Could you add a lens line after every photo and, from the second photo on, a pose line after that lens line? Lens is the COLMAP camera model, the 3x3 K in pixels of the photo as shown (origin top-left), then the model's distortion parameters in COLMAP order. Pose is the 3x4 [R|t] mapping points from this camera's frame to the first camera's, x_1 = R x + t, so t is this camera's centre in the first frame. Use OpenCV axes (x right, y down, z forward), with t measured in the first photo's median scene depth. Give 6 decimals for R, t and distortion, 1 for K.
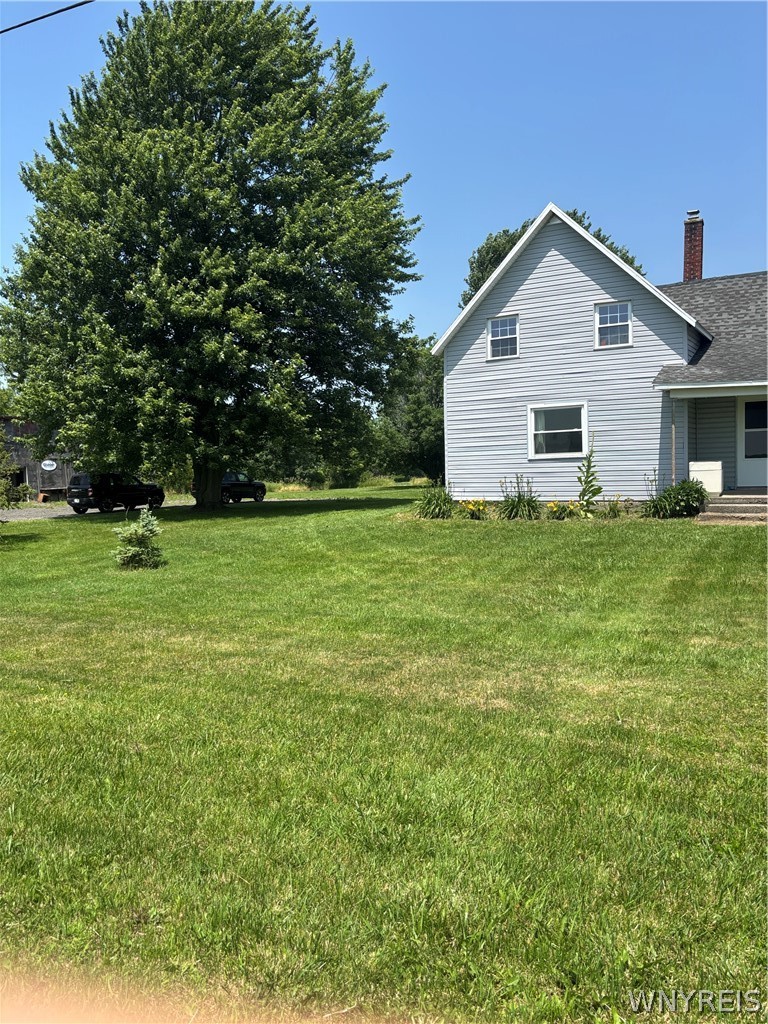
lens RADIAL K [[777.6, 0, 384.0], [0, 777.6, 512.0], [0, 0, 1]] dist [0.051083, -0.045681]
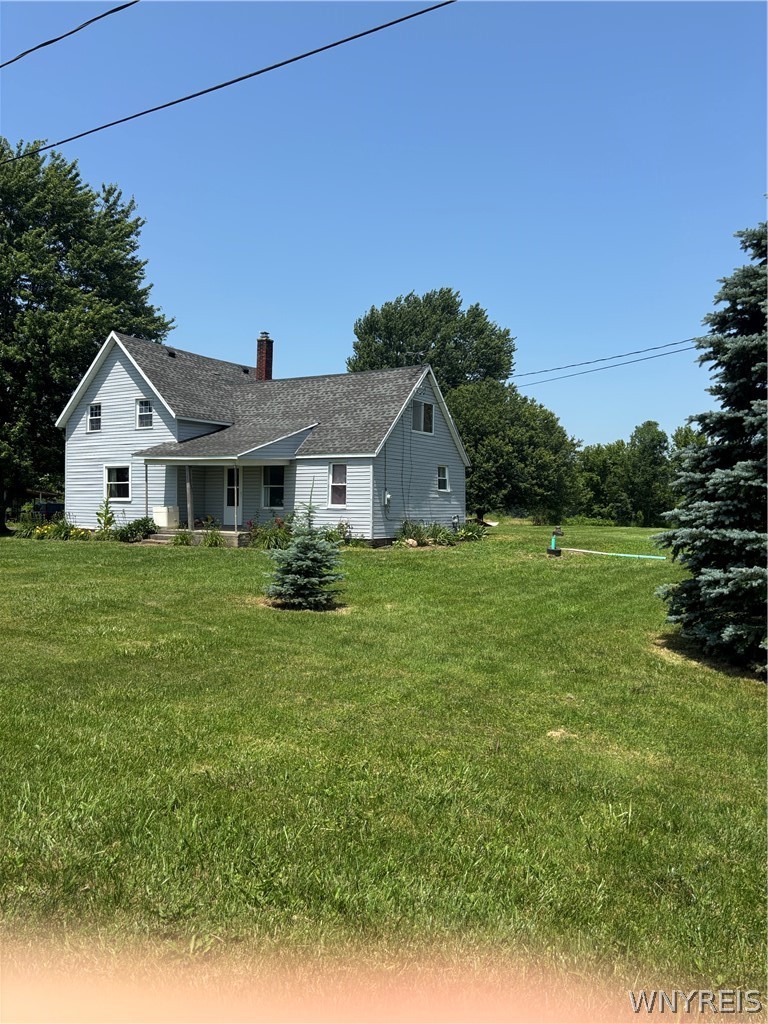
lens RADIAL K [[777.6, 0, 384.0], [0, 777.6, 512.0], [0, 0, 1]] dist [0.051083, -0.045681]
pose [[0.996416, 0.034558, -0.077212, 0.828203], [-0.037789, 0.998453, -0.040791, -0.007303], [0.075683, 0.043563, 0.996180, -0.424669]]
